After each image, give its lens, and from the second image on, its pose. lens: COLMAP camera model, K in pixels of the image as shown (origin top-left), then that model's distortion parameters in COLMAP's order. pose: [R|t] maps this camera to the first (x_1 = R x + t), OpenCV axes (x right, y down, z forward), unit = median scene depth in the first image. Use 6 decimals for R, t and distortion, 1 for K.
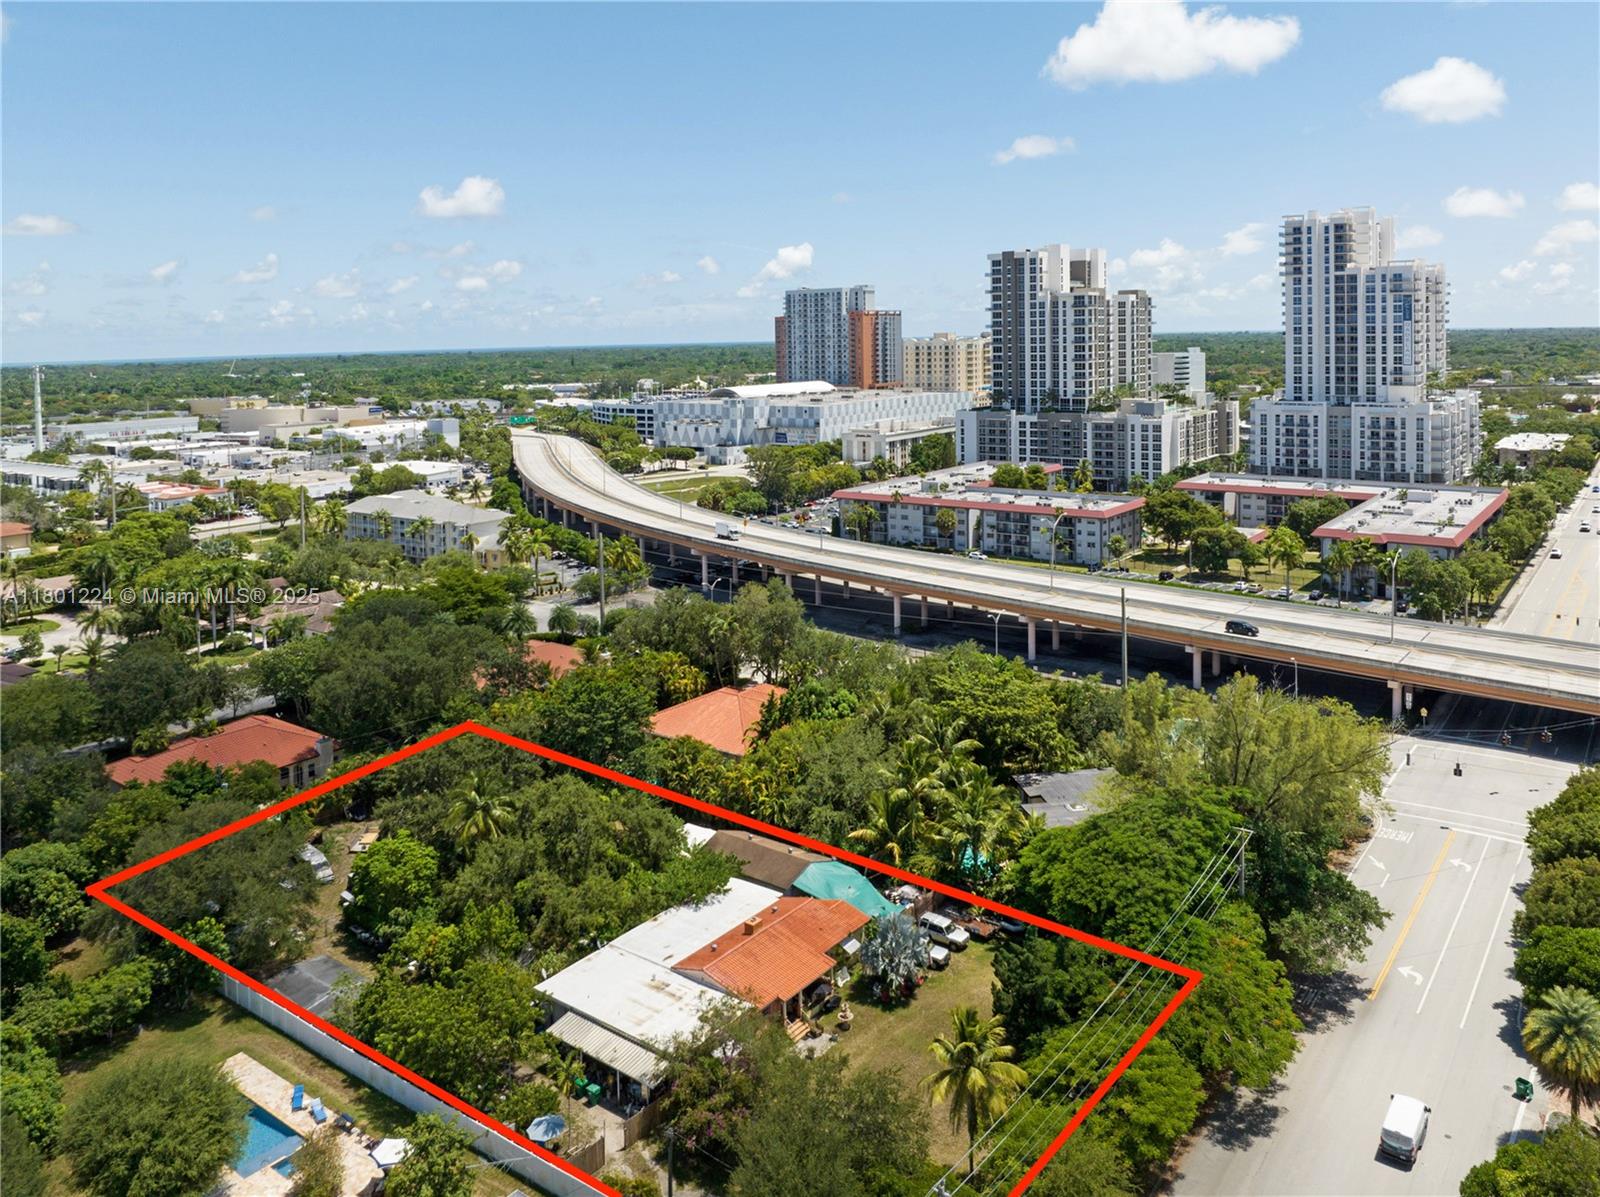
lens RADIAL K [[1200.0, 0, 842.9], [0, 1200.0, 334.0], [0, 0, 1]] dist [-0.031959, 0.007352]
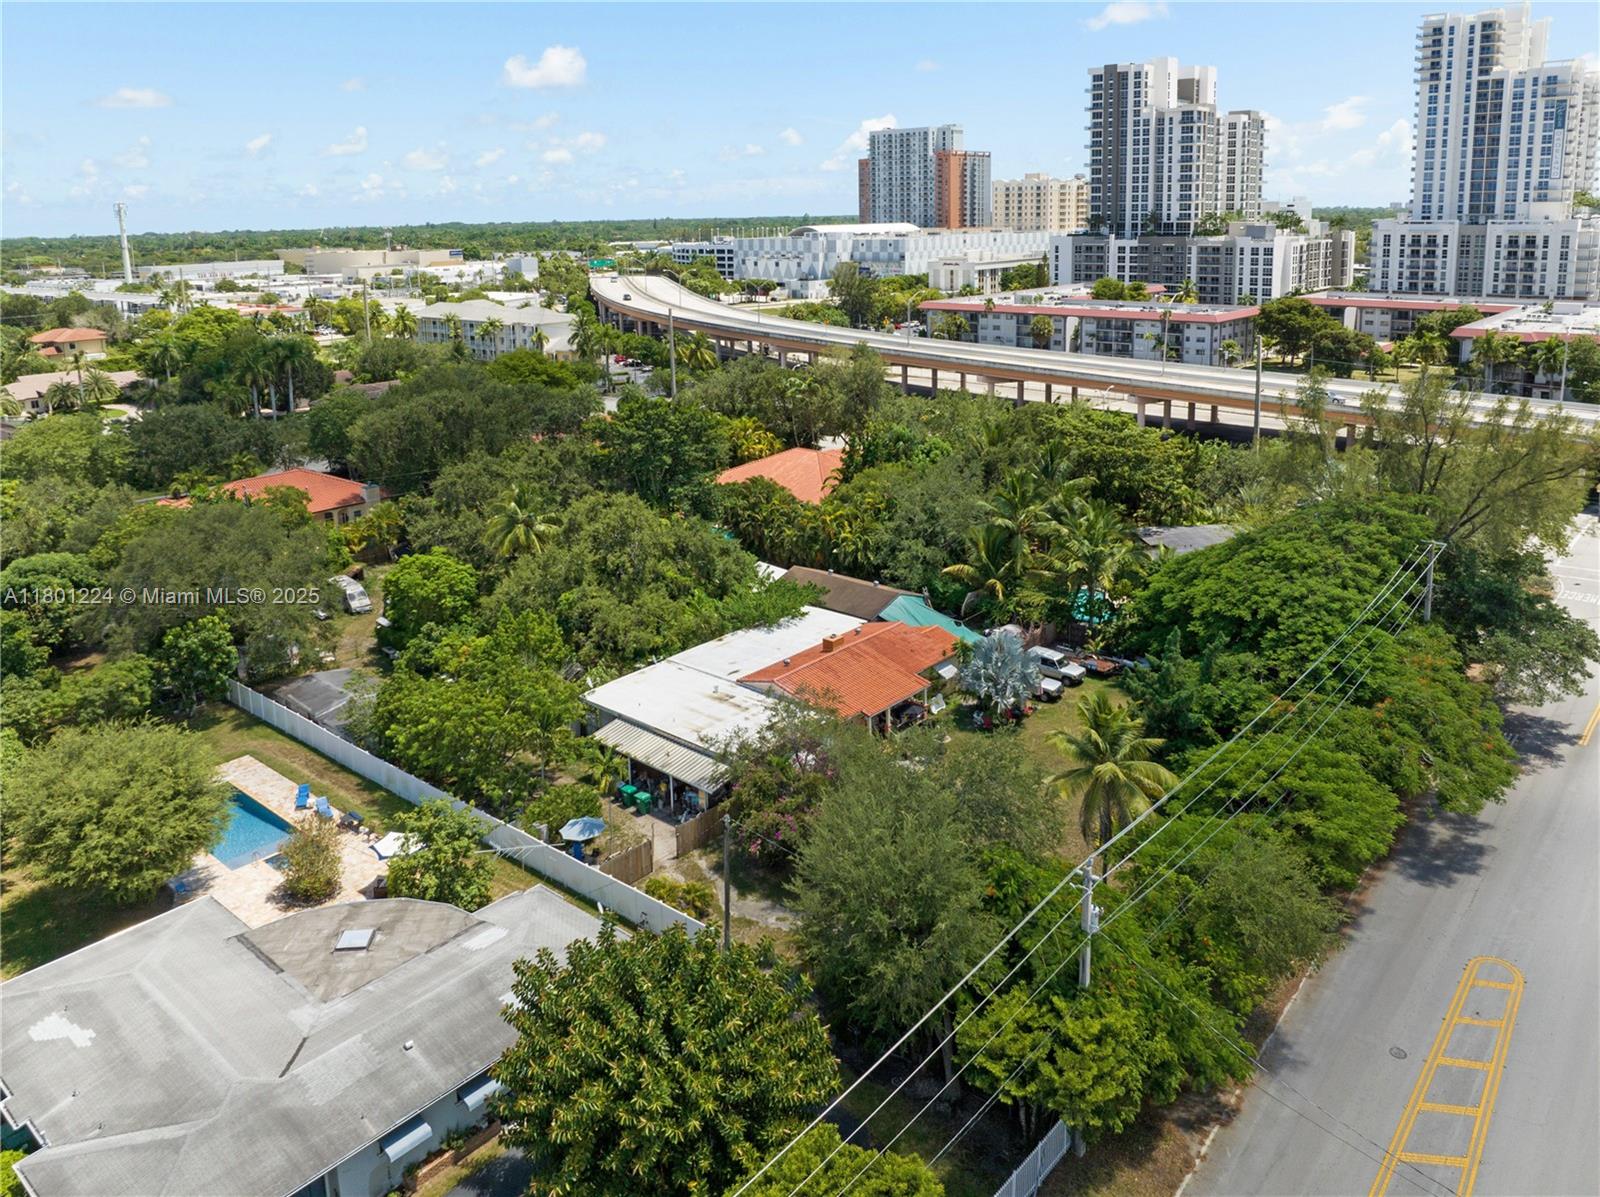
lens RADIAL K [[1202.9, 0, 846.0], [0, 1202.9, 377.1], [0, 0, 1]] dist [-0.052343, 0.050721]
pose [[0.997780, 0.014228, -0.065054, -0.003582], [-0.005060, 0.990283, 0.138973, 0.051195], [0.066400, -0.138335, 0.988157, 0.048795]]
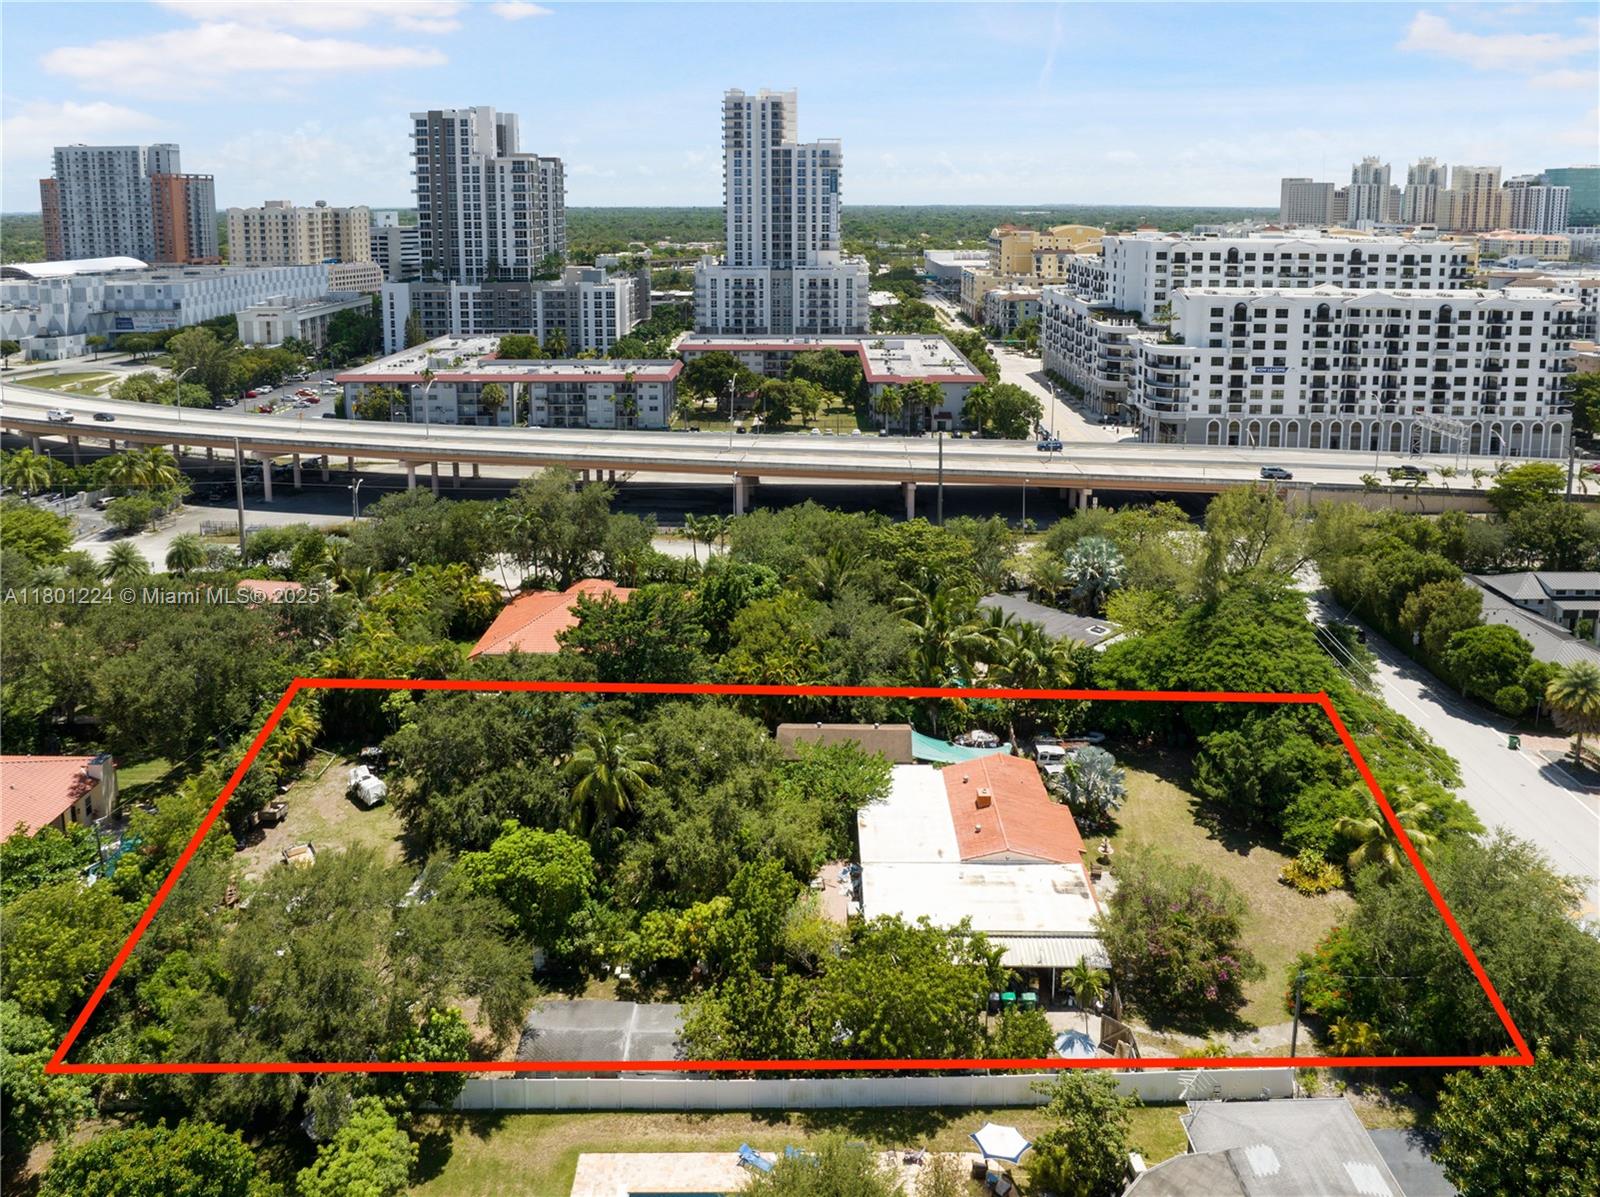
lens RADIAL K [[1184.9, 0, 806.3], [0, 1184.9, 322.4], [0, 0, 1]] dist [-0.032089, -0.000930]
pose [[0.815220, -0.041934, 0.577631, -0.194403], [-0.012609, 0.995854, 0.090091, 0.010098], [-0.579014, -0.080727, 0.811311, 0.095748]]
